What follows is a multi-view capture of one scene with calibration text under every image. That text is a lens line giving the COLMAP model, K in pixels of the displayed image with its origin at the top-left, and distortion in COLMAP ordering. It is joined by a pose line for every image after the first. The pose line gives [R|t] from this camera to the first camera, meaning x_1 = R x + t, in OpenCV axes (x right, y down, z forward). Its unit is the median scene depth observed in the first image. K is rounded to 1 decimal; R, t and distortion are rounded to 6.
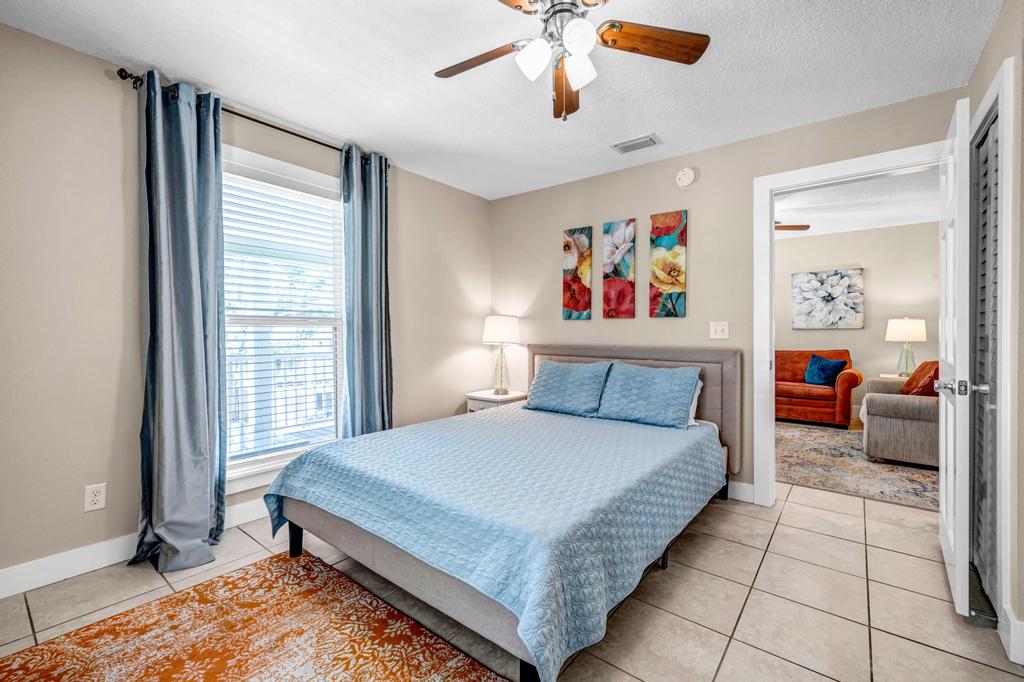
lens RADIAL K [[435.8, 0, 514.3], [0, 435.8, 338.3], [0, 0, 1]] dist [0.000775, -0.000221]
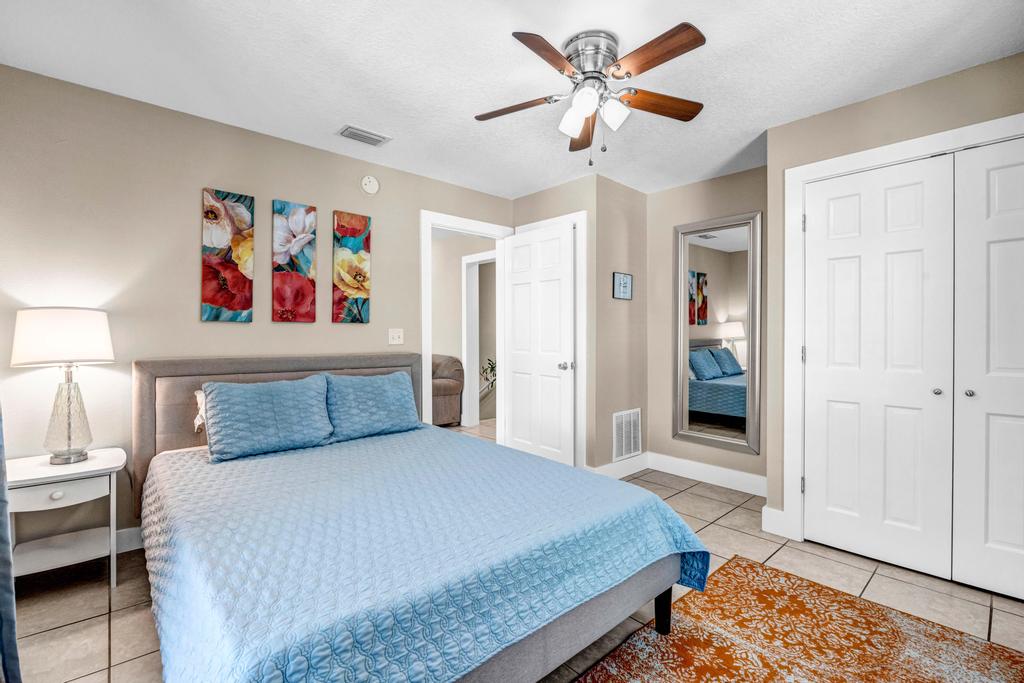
lens RADIAL K [[453.7, 0, 514.2], [0, 453.7, 336.7], [0, 0, 1]] dist [-0.012989, -0.000081]
pose [[0.174715, 0.003468, 0.984613, -0.526574], [0.024070, 0.999680, -0.007792, -0.002524], [-0.984325, 0.025061, 0.174576, 0.454784]]
